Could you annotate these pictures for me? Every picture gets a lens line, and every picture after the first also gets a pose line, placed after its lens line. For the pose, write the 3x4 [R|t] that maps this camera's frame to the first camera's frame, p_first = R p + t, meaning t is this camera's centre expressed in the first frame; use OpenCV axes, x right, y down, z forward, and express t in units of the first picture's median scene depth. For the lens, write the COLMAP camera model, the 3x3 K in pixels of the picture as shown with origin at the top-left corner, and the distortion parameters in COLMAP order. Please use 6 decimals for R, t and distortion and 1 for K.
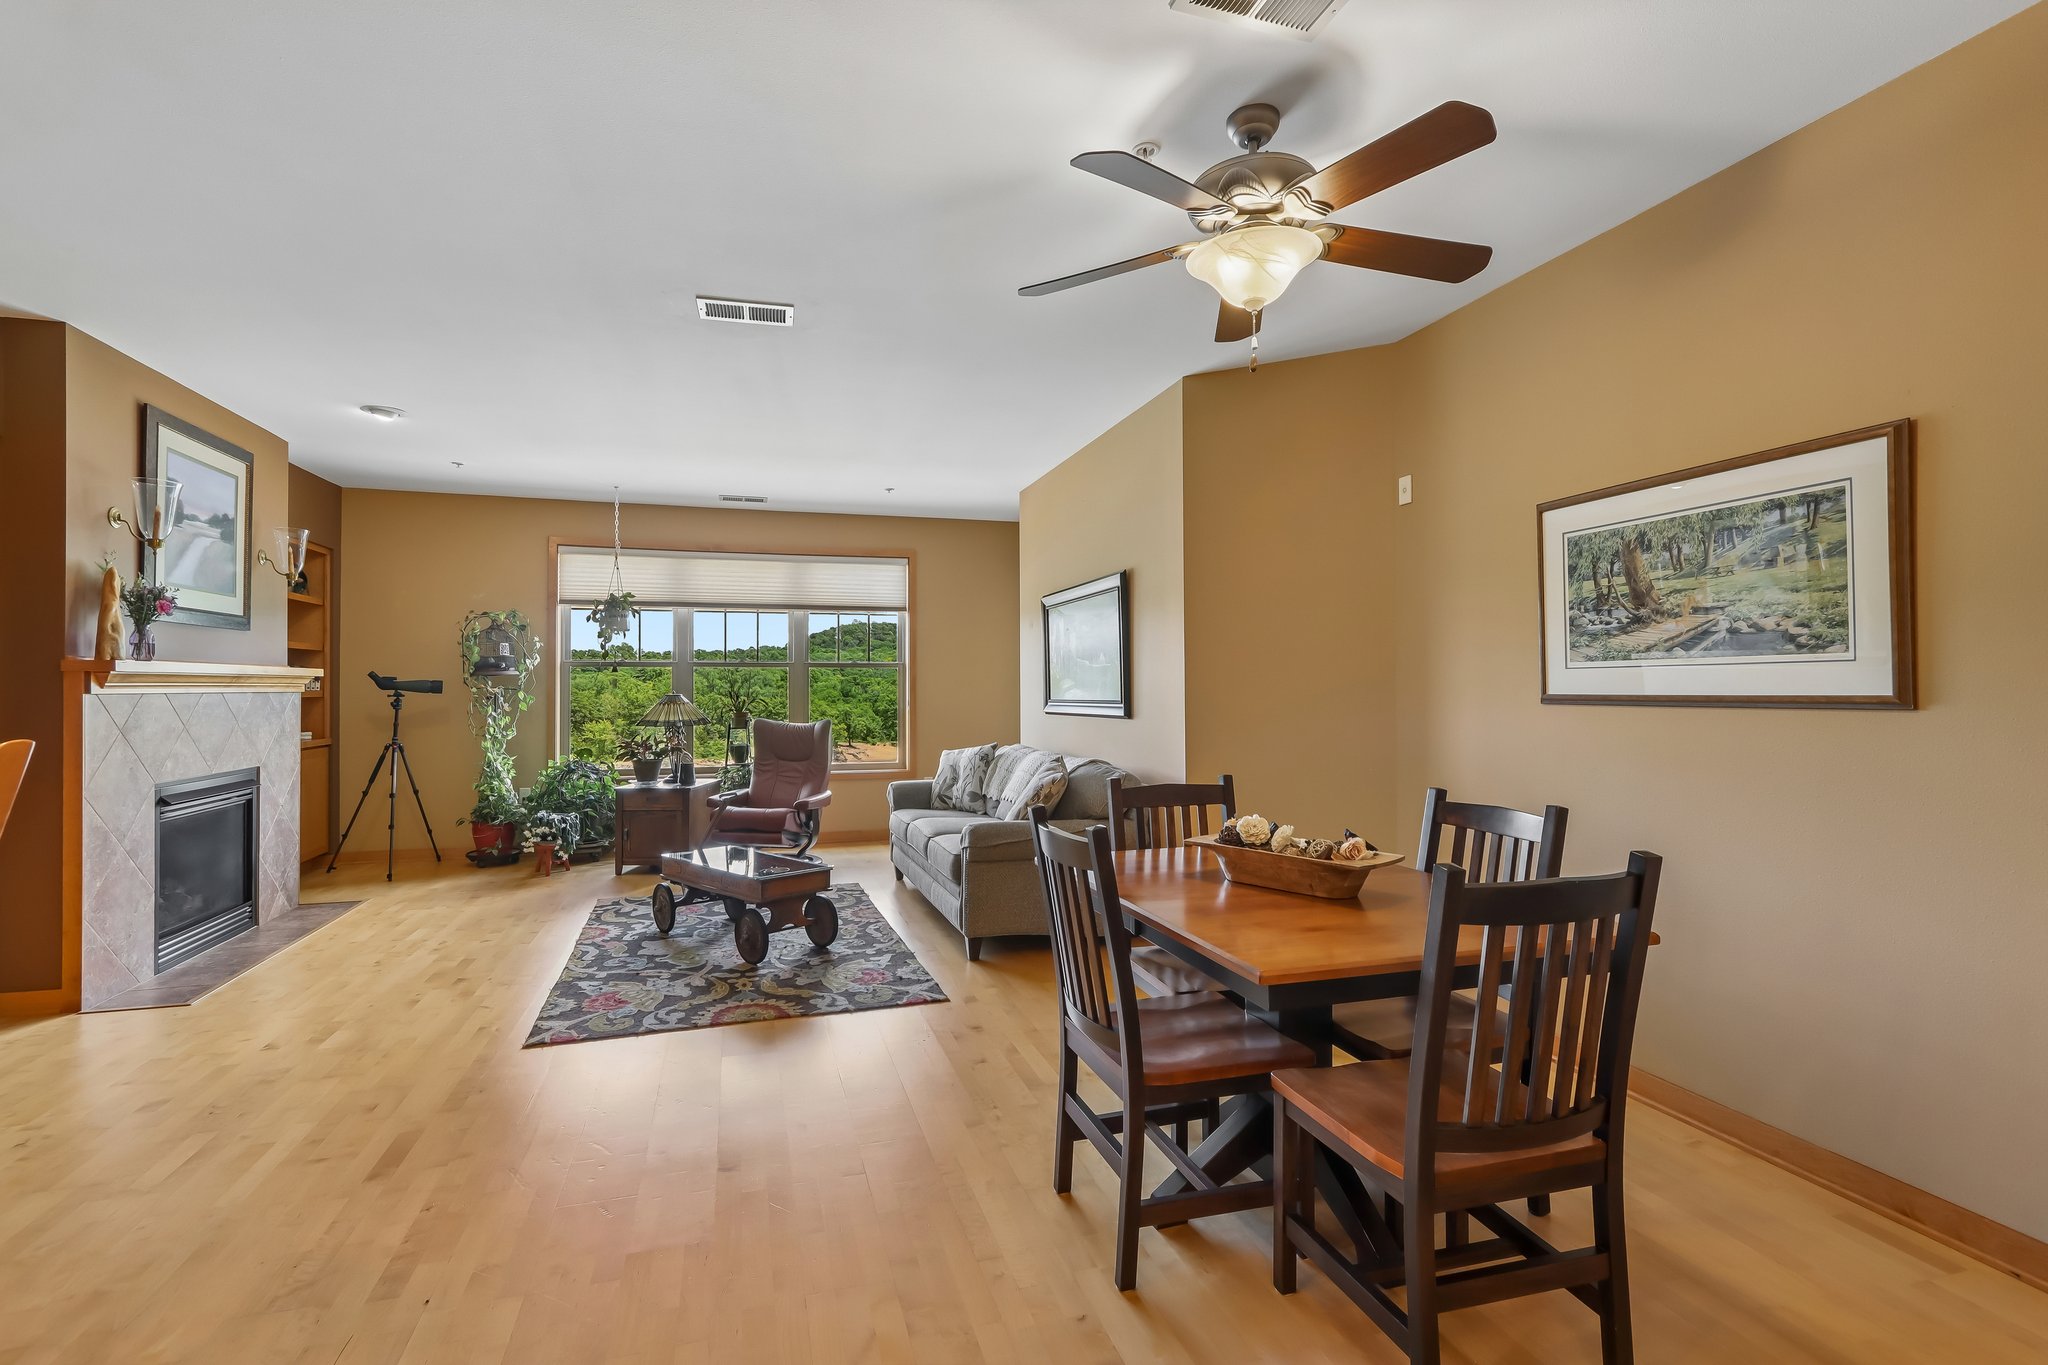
lens RADIAL K [[940.3, 0, 1021.5], [0, 940.3, 681.9], [0, 0, 1]] dist [-0.007485, 0.002395]
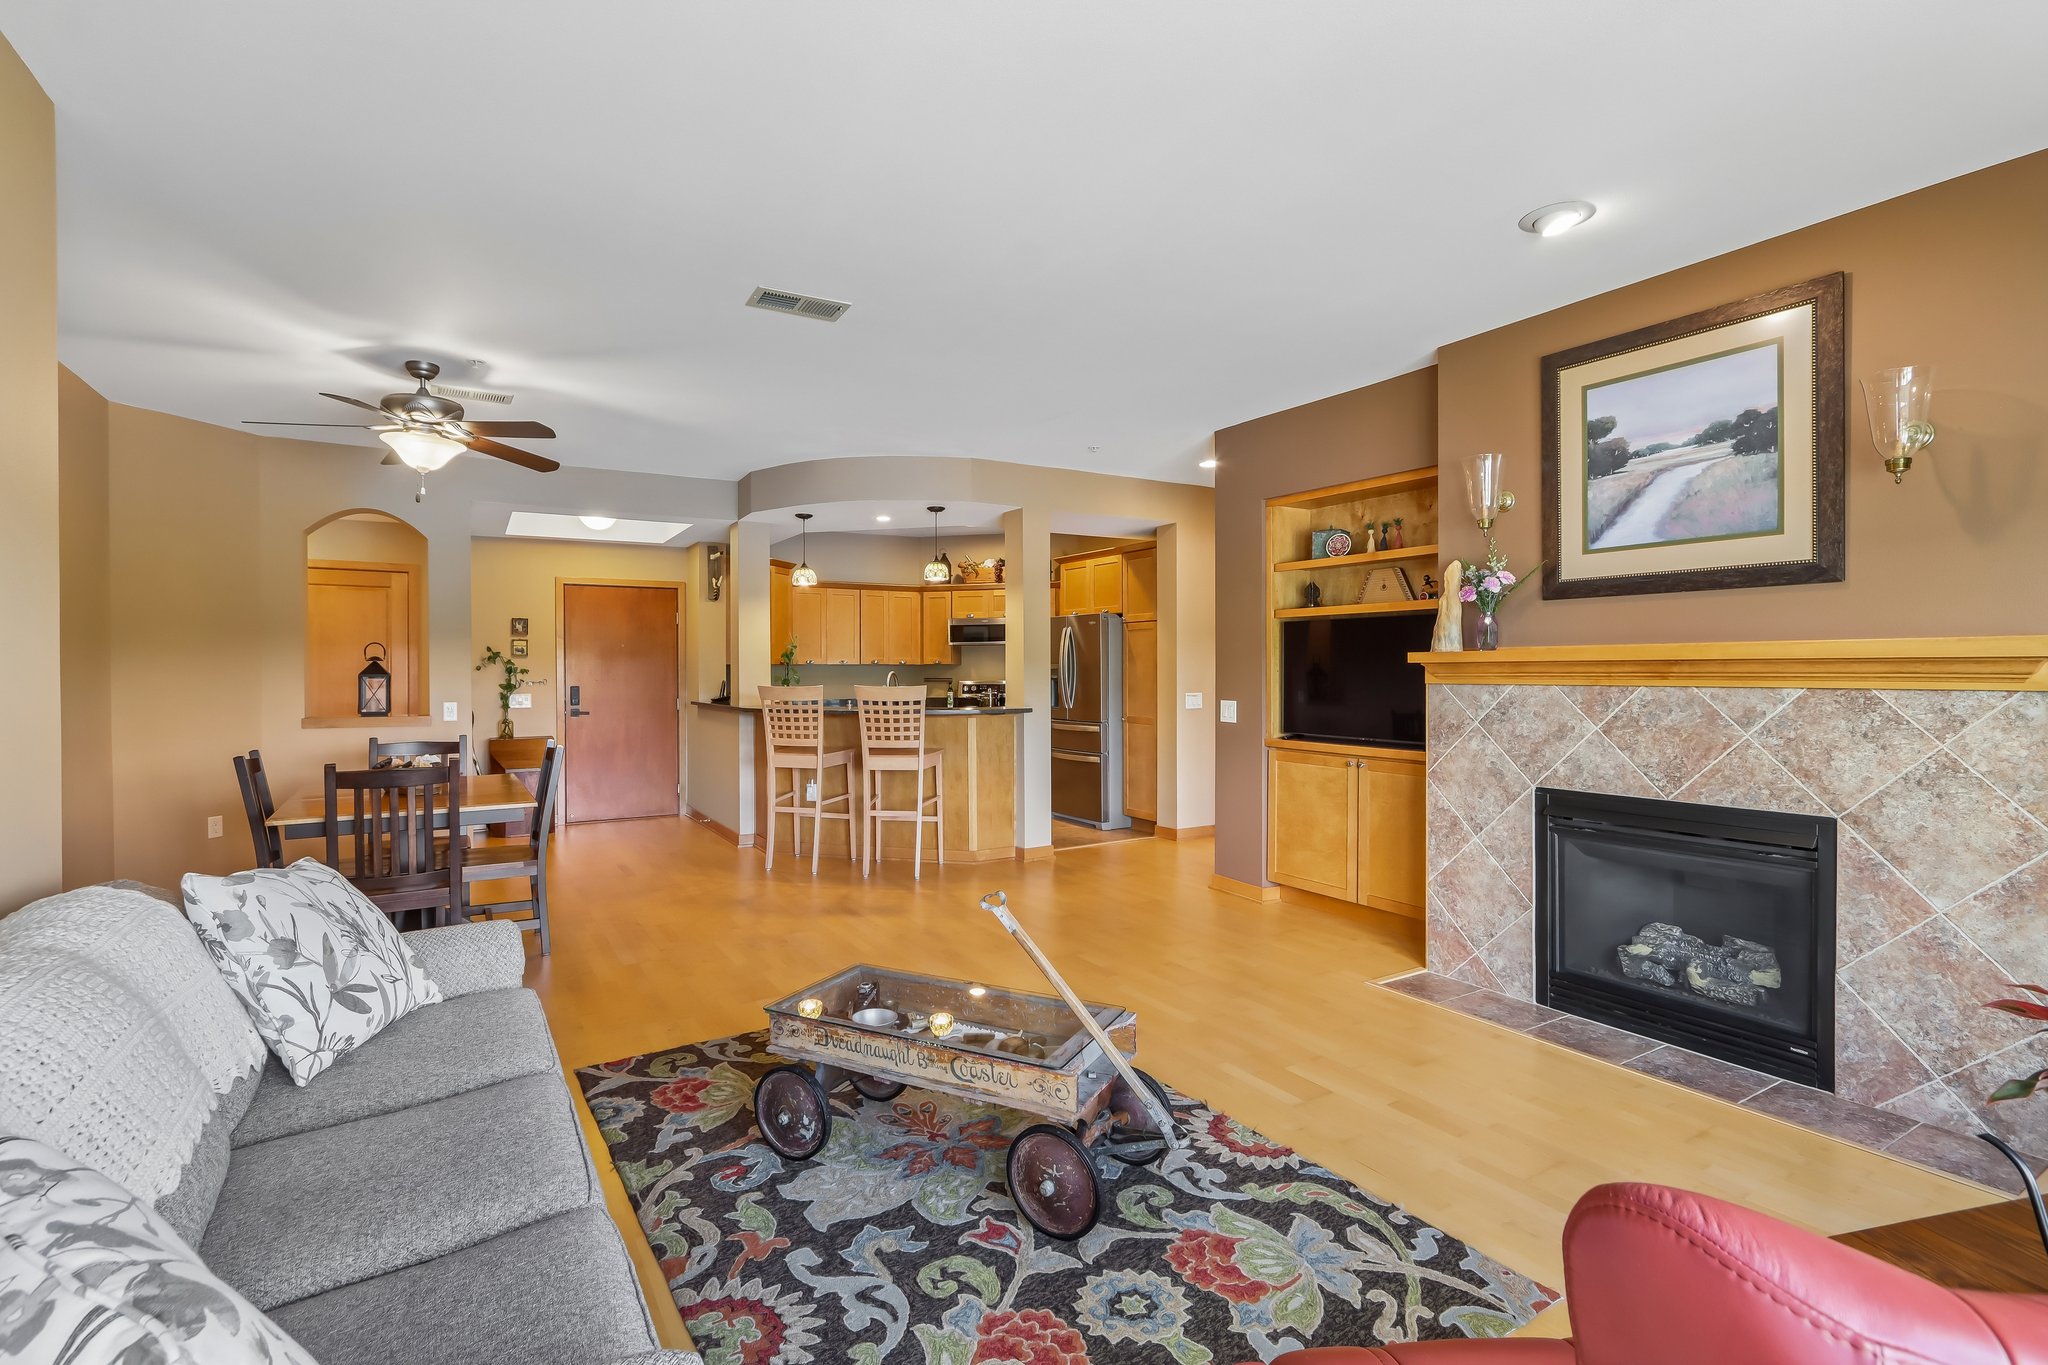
lens RADIAL K [[940.3, 0, 1006.8], [0, 940.3, 675.4], [0, 0, 1]] dist [-0.007485, 0.002395]
pose [[-0.969385, 0.008295, -0.245405, -0.235341], [0.008094, 0.999966, 0.001828, -0.002814], [0.245412, -0.000214, -0.969419, 1.817037]]
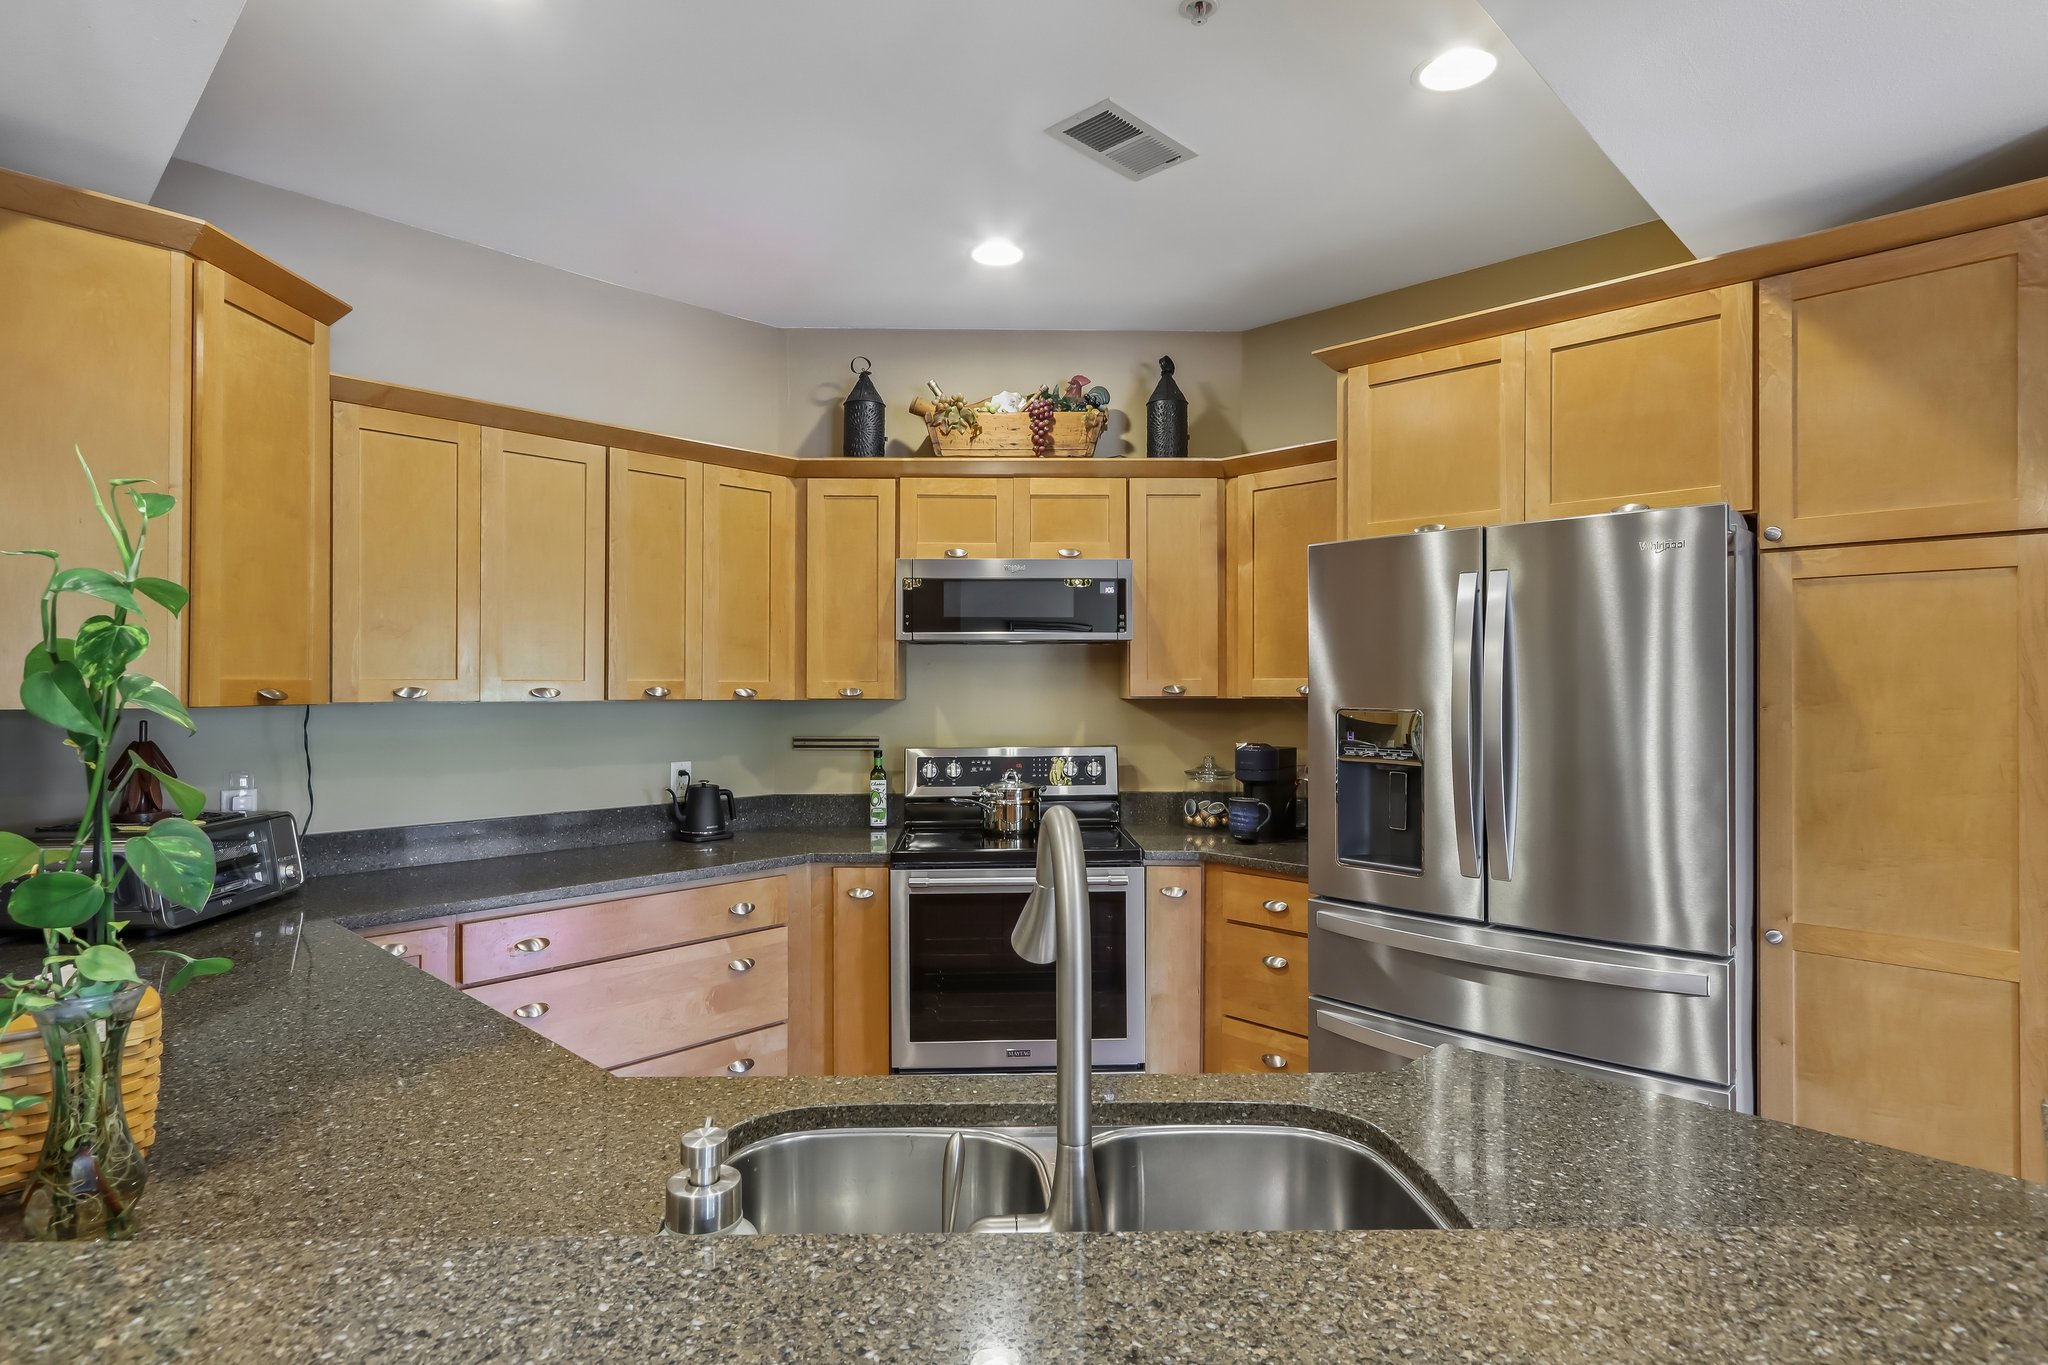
lens RADIAL K [[1072.7, 0, 1011.0], [0, 1072.7, 677.8], [0, 0, 1]] dist [0.000043, 0.000548]
pose [[-0.870517, -0.002682, -0.492130, -0.330970], [0.003032, 0.999937, -0.010812, -0.035836], [0.492128, -0.010904, -0.870454, 0.269725]]
